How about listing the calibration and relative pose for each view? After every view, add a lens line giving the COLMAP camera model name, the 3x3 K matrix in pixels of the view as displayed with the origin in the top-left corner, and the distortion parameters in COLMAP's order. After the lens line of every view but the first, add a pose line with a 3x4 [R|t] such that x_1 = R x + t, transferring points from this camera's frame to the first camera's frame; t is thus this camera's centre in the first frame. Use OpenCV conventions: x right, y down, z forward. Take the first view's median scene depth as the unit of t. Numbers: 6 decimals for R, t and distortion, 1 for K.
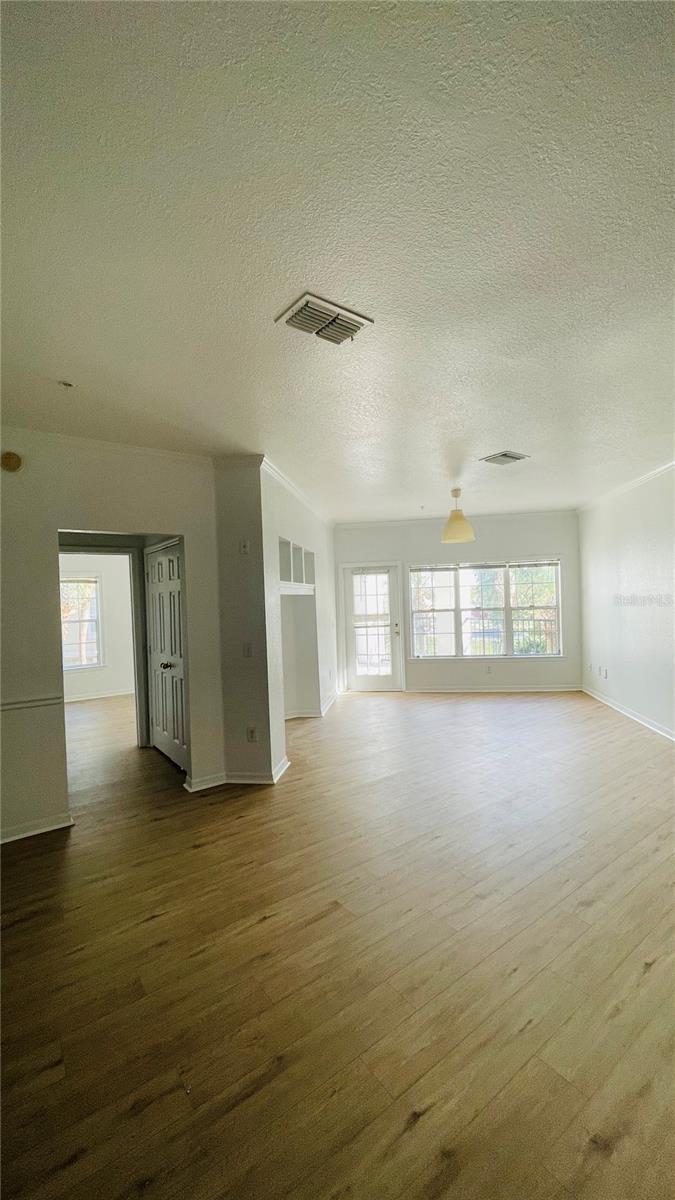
lens RADIAL K [[470.8, 0, 337.5], [0, 470.8, 600.0], [0, 0, 1]] dist [0.000375, -0.000072]
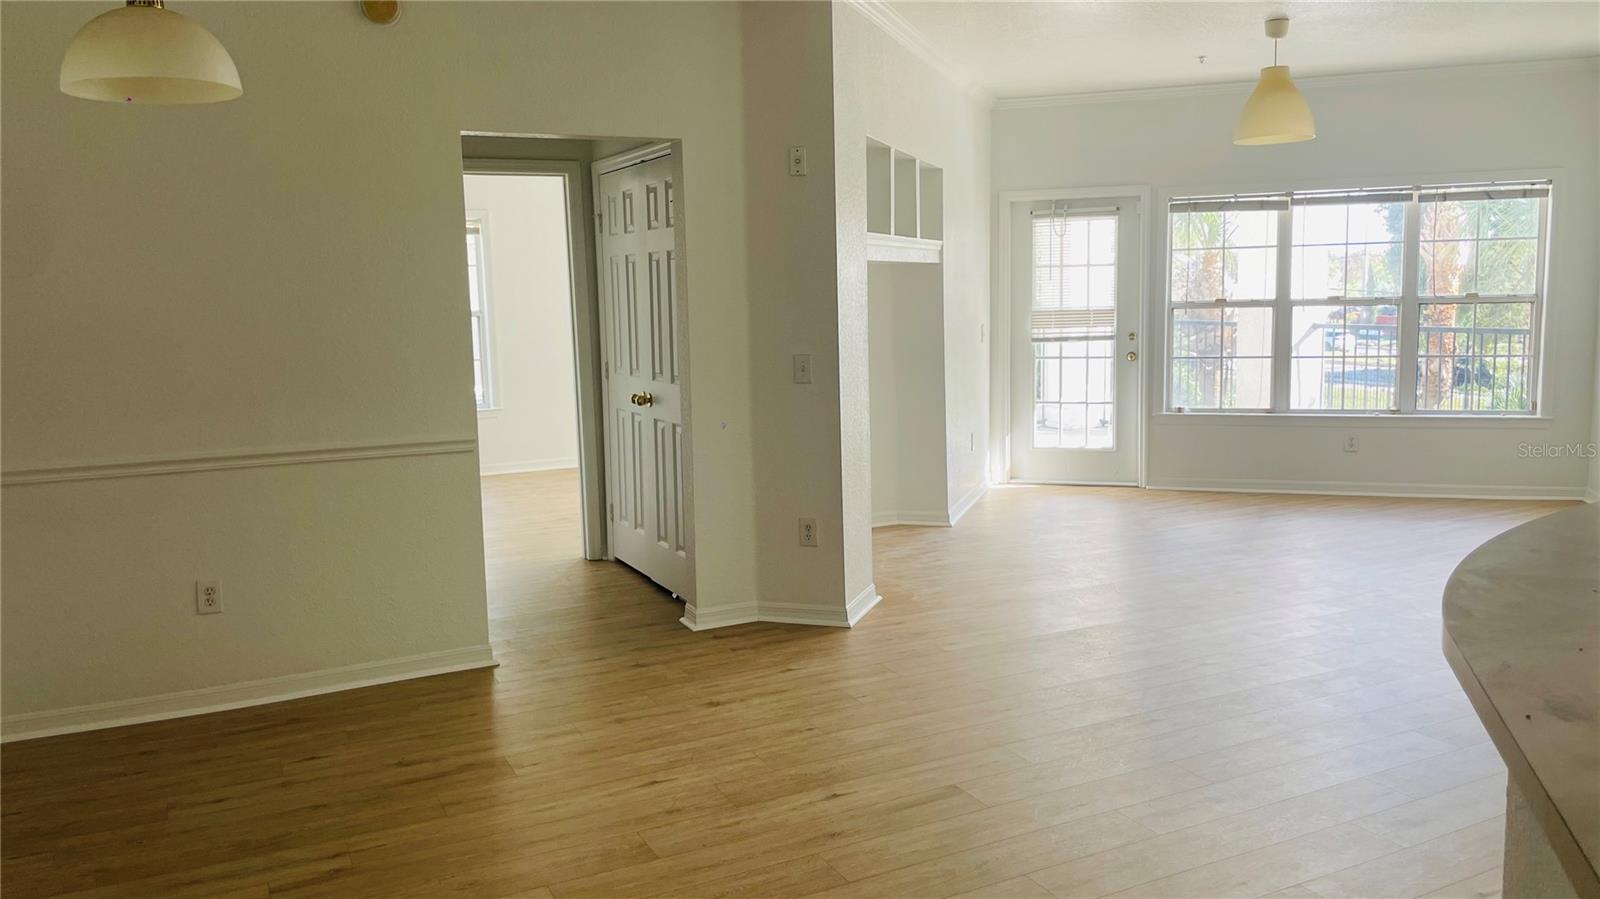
lens RADIAL K [[1288.3, 0, 800.0], [0, 1288.3, 449.5], [0, 0, 1]] dist [0.077106, -0.167275]
pose [[0.985561, 0.031632, -0.166337, 0.035173], [-0.010951, 0.992246, 0.123810, 0.016974], [0.168964, -0.120200, 0.978265, -0.315780]]
